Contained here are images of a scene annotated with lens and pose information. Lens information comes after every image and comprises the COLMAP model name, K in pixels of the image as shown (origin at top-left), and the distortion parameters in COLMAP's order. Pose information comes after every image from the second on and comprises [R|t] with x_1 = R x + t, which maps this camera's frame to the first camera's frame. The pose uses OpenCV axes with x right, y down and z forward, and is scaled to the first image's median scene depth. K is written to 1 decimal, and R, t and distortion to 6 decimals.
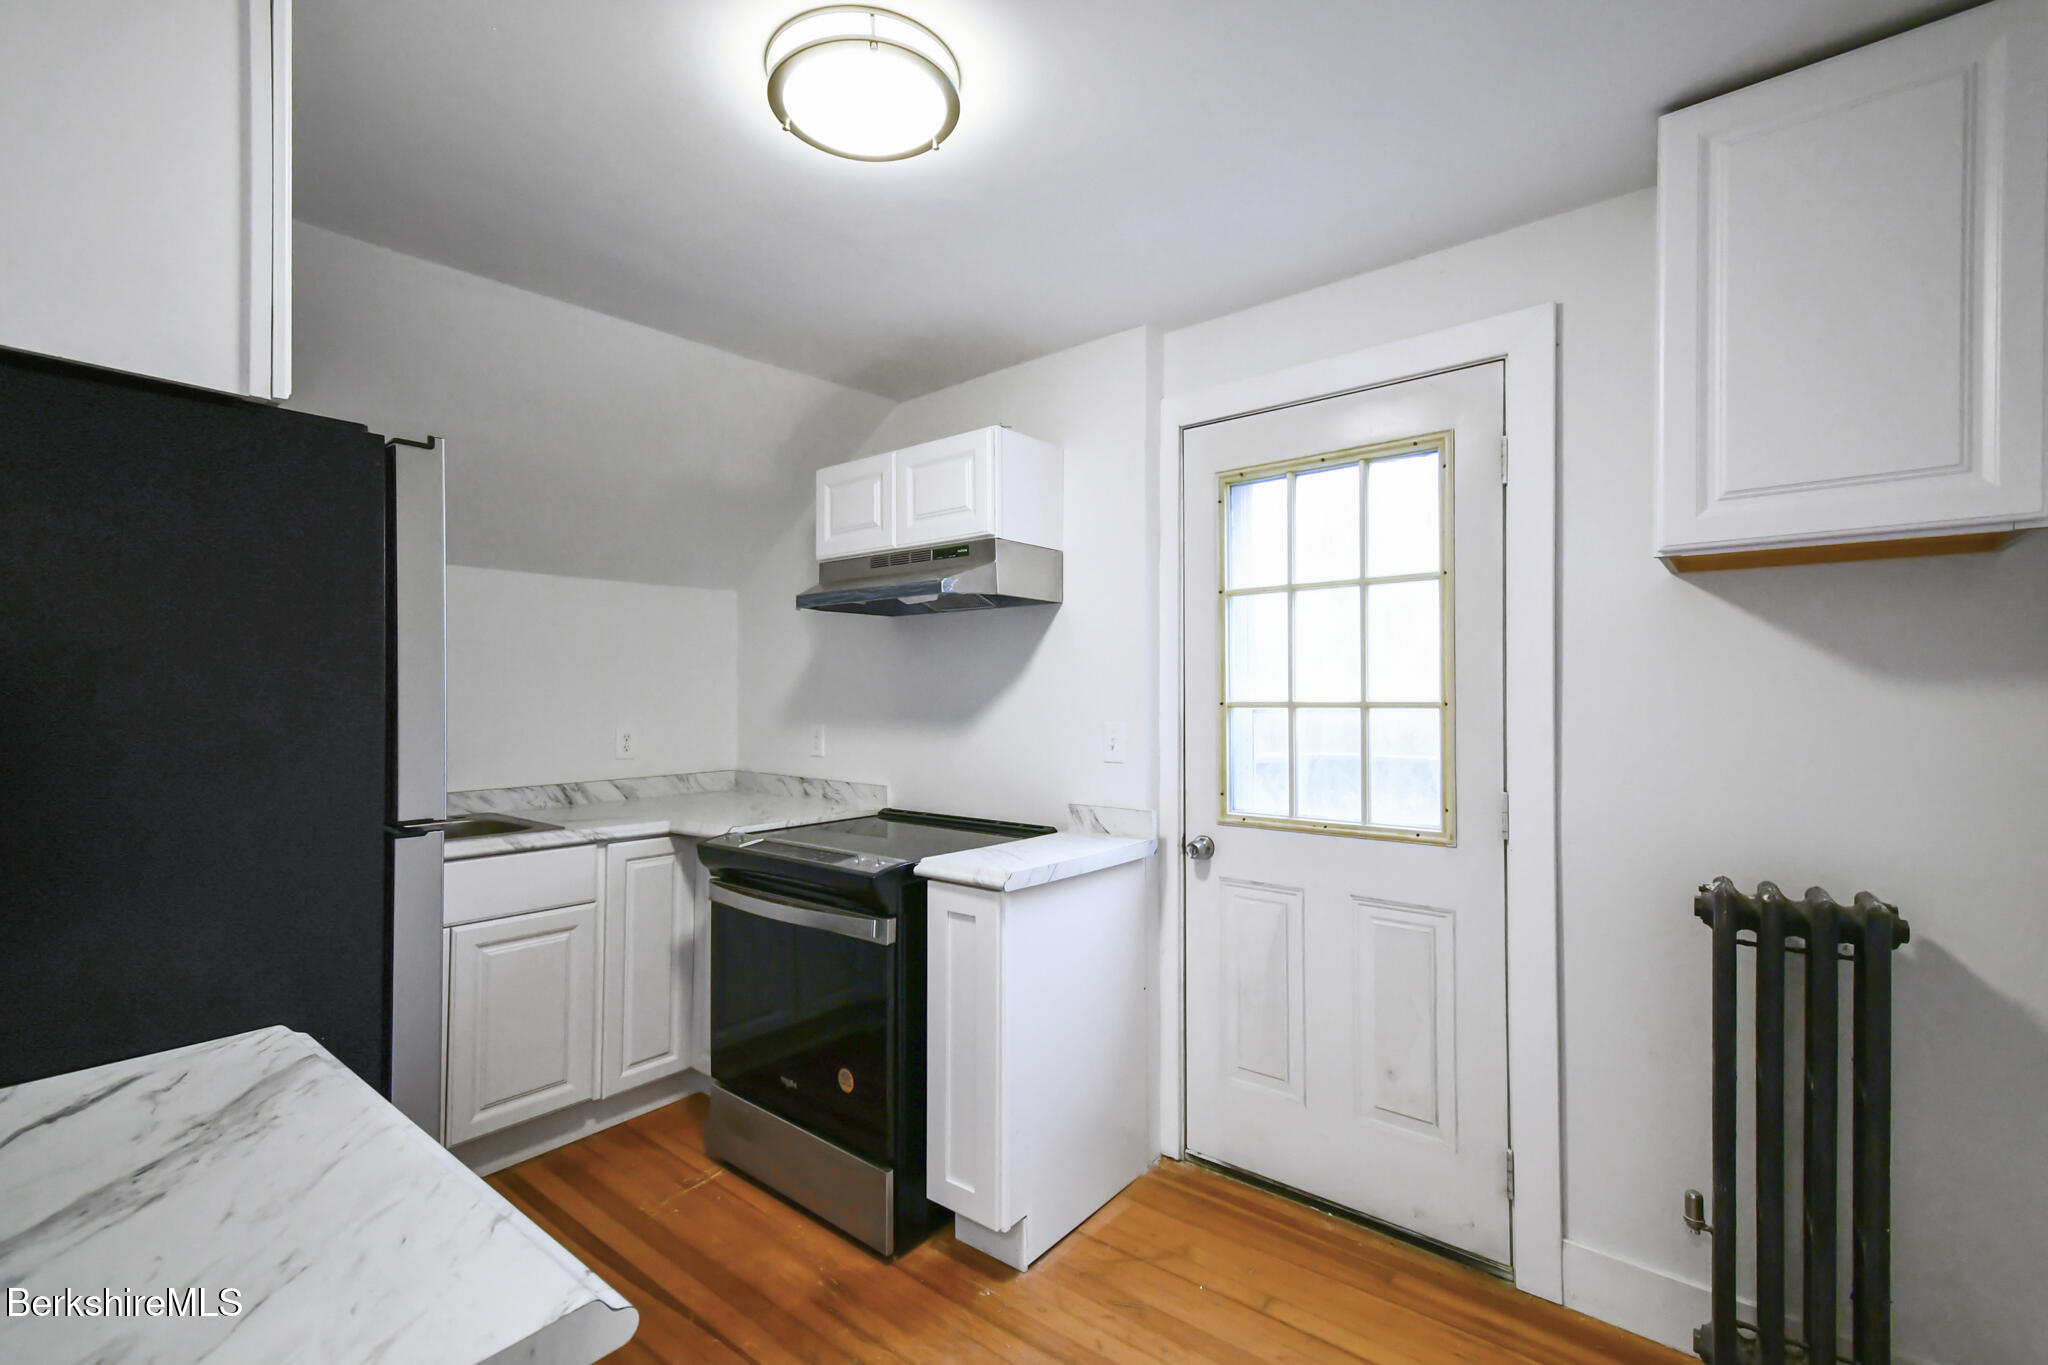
lens RADIAL K [[888.2, 0, 972.7], [0, 888.2, 689.4], [0, 0, 1]] dist [0.001583, 0.000090]
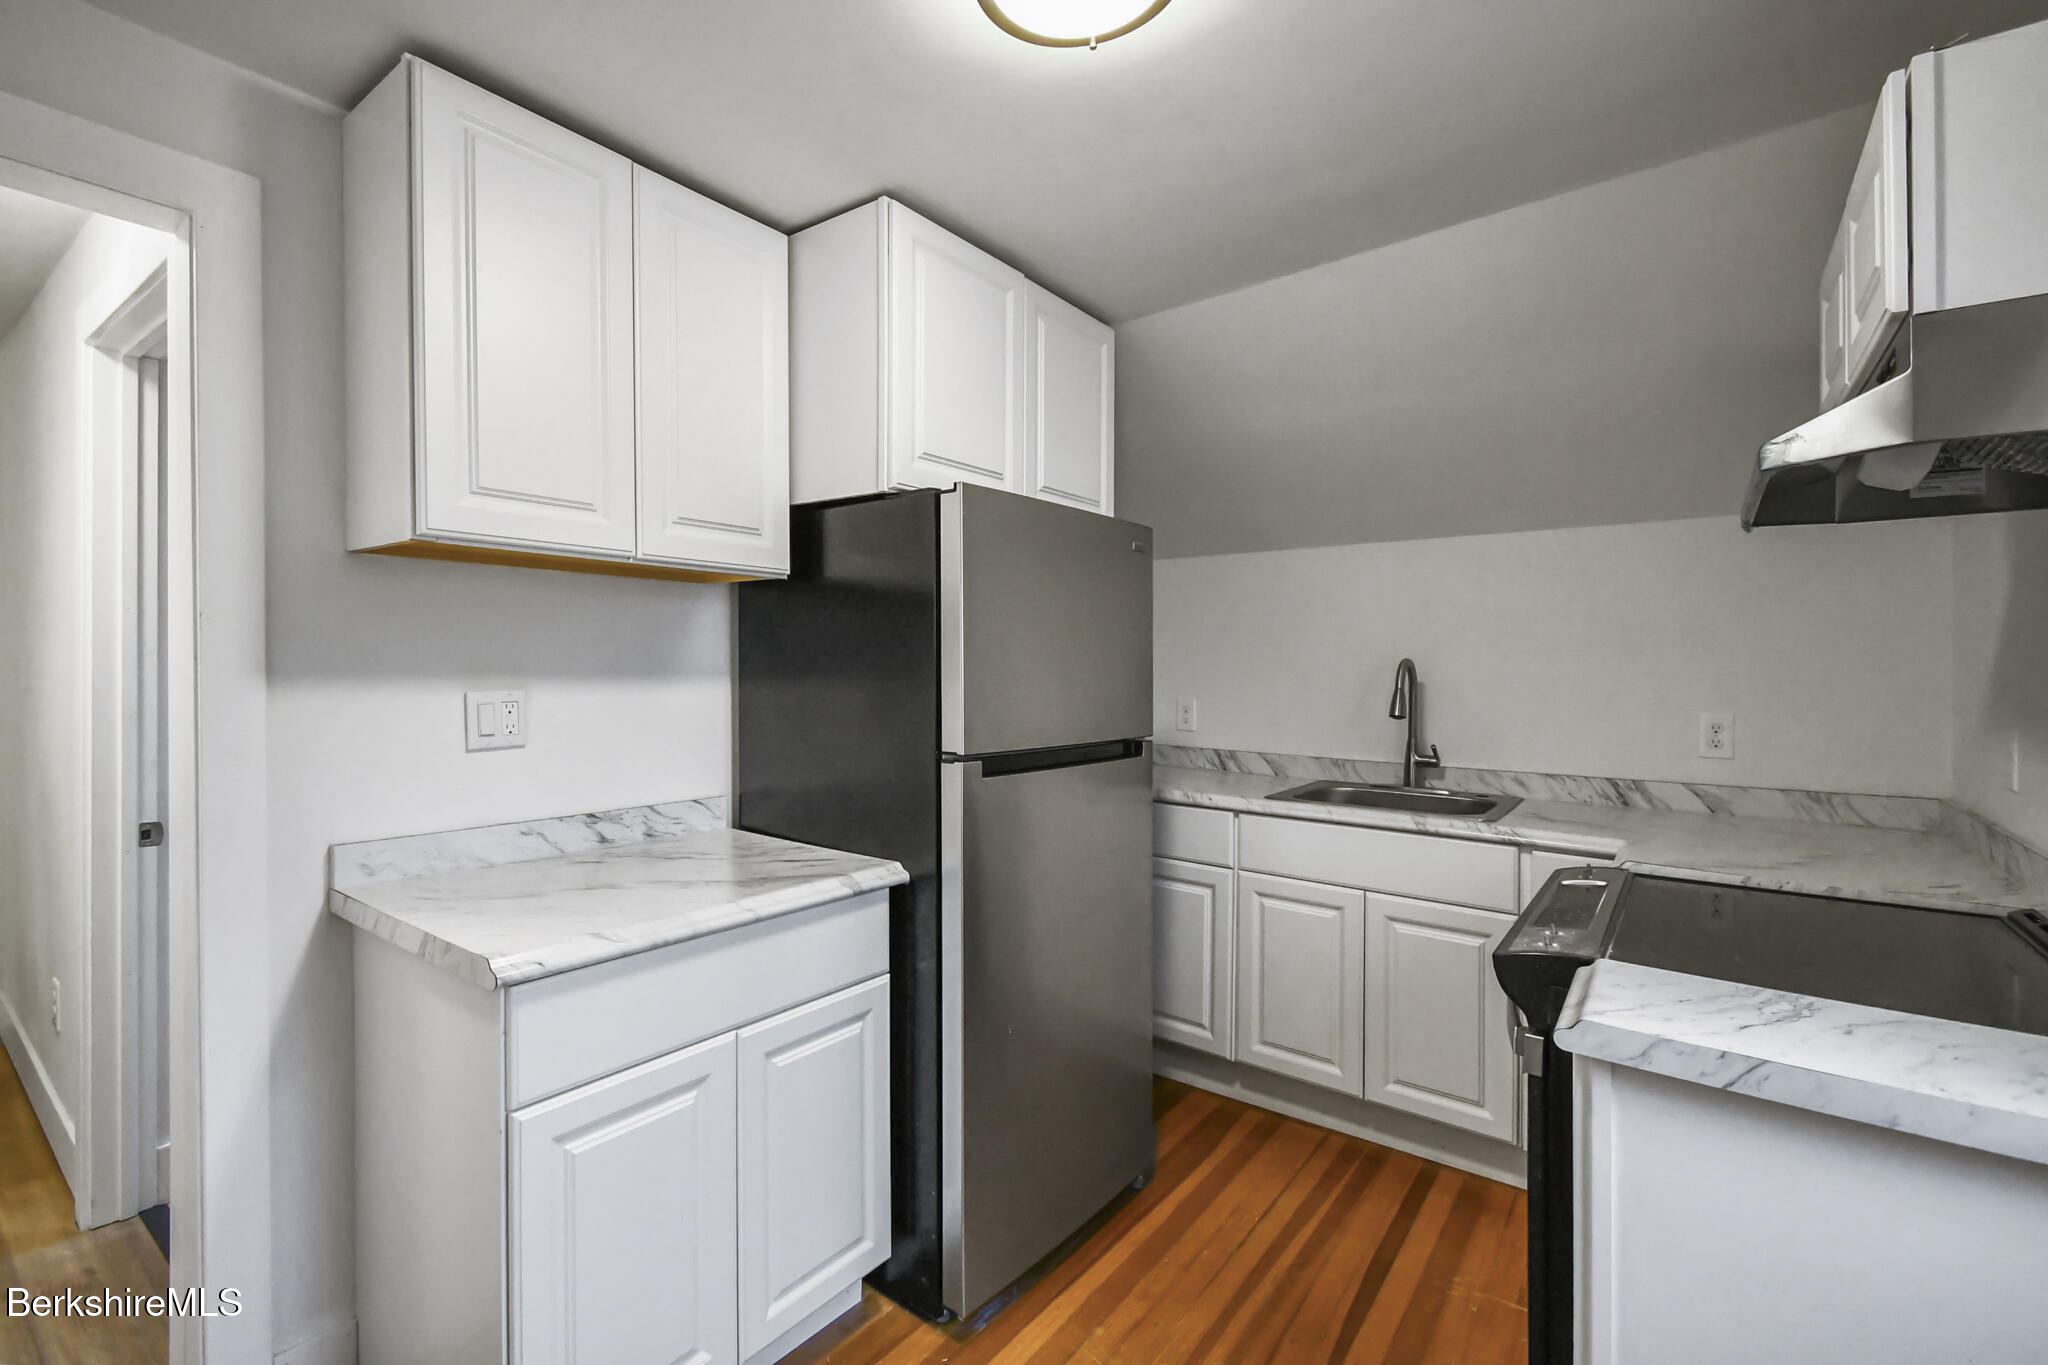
lens RADIAL K [[898.9, 0, 1020.5], [0, 898.9, 679.2], [0, 0, 1]] dist [0.003512, -0.000134]
pose [[0.074903, 0.016670, -0.997051, 0.410112], [-0.001544, 0.999861, 0.016601, 0.001849], [0.997190, 0.000296, 0.074918, 0.490783]]
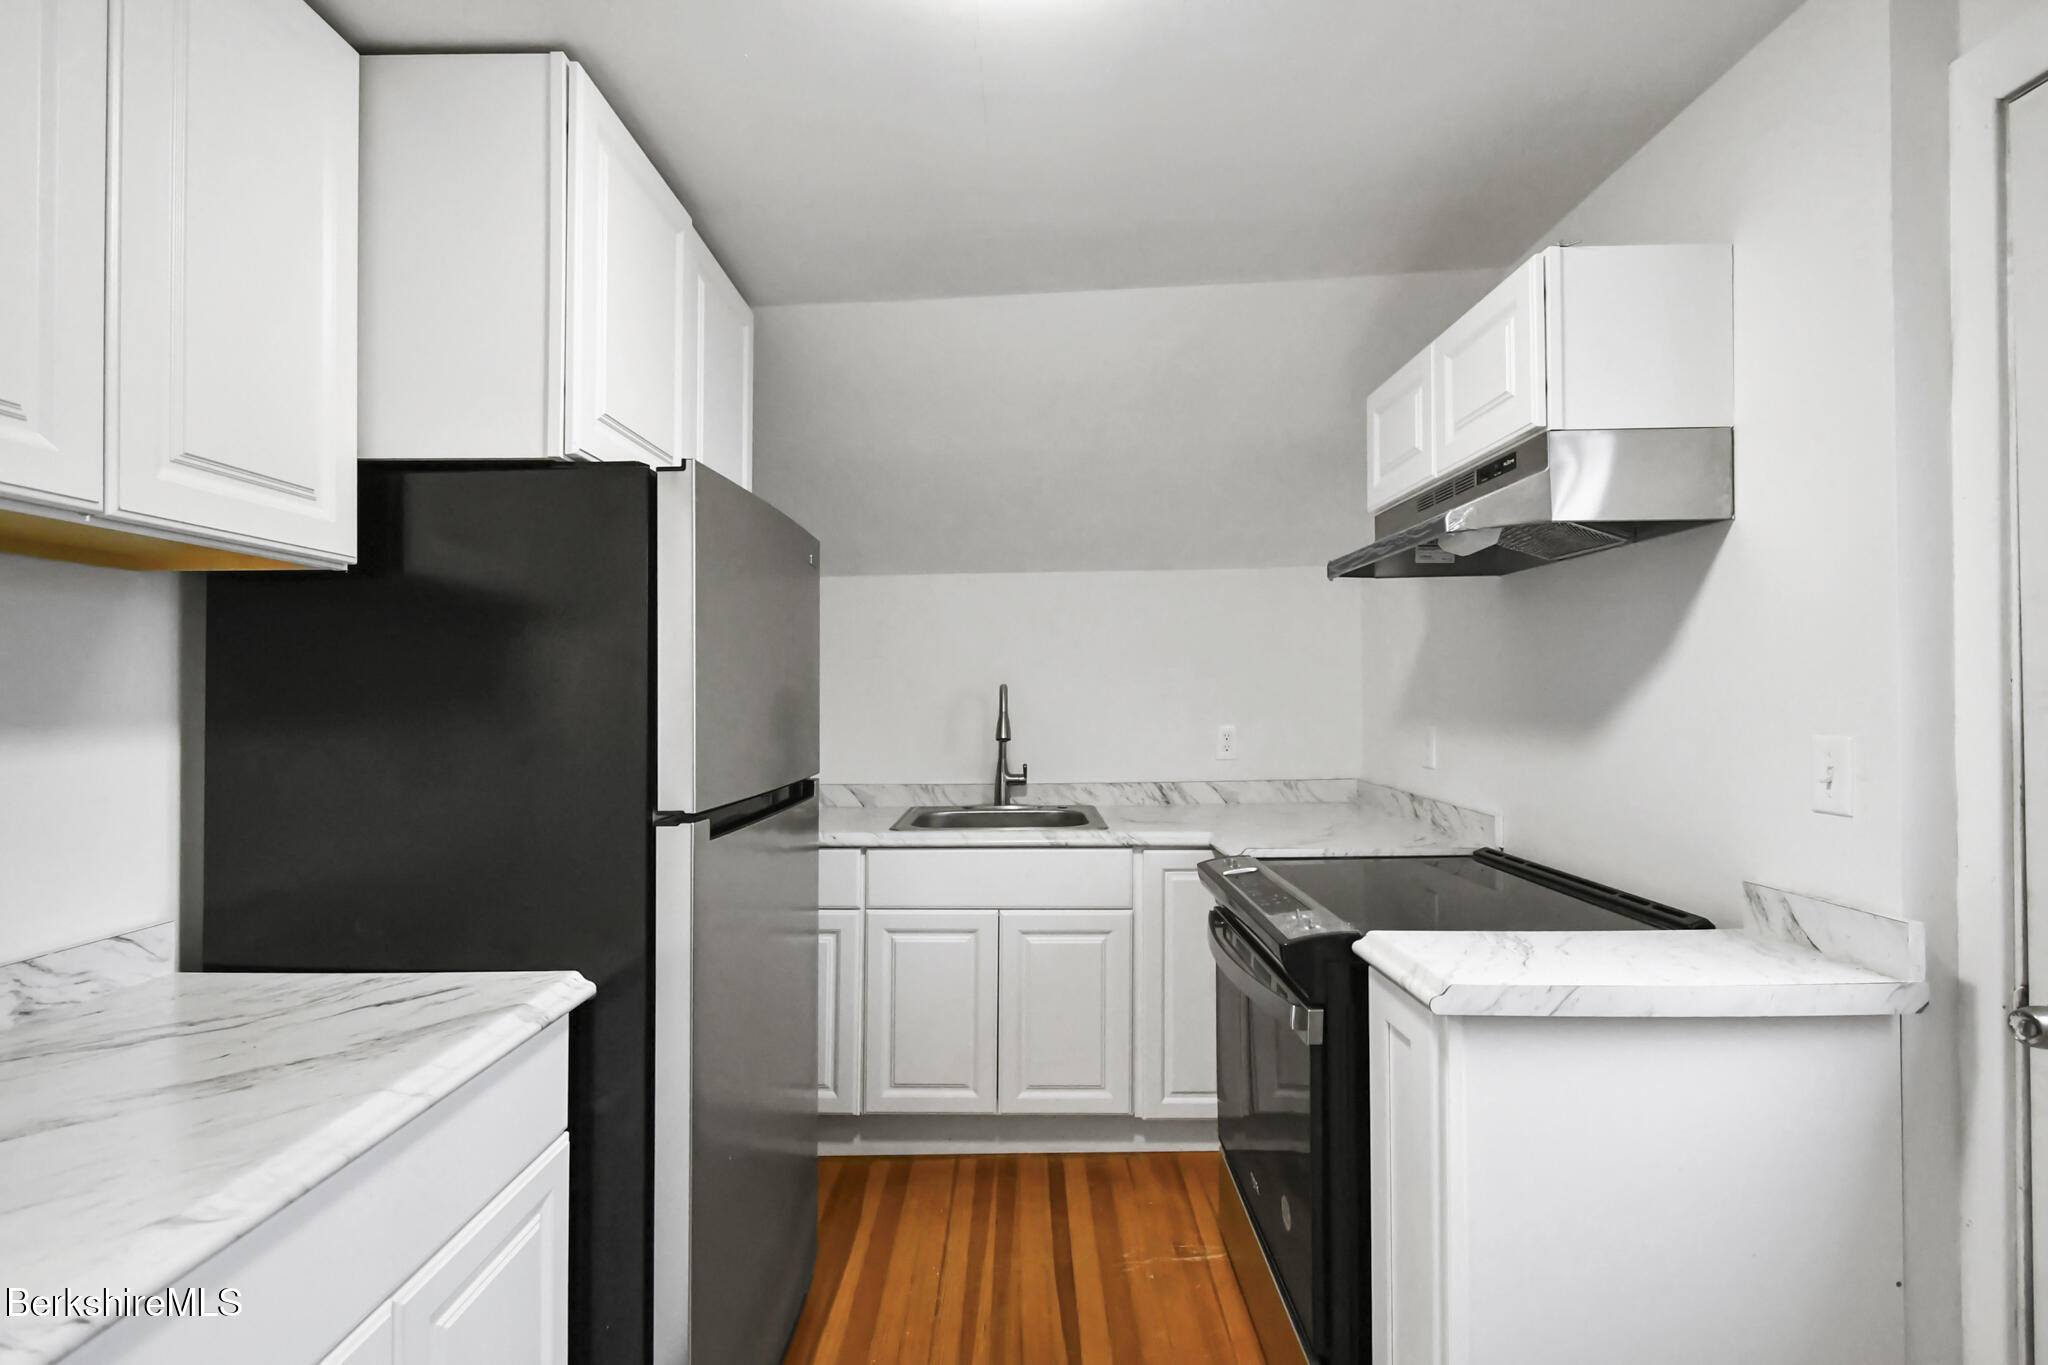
lens RADIAL K [[899.8, 0, 1016.2], [0, 899.8, 685.8], [0, 0, 1]] dist [0.000840, -0.000552]
pose [[0.649517, -0.014819, -0.760203, 0.243247], [0.017281, 0.999840, -0.004726, 0.002291], [0.760151, -0.010067, 0.649669, 0.295809]]
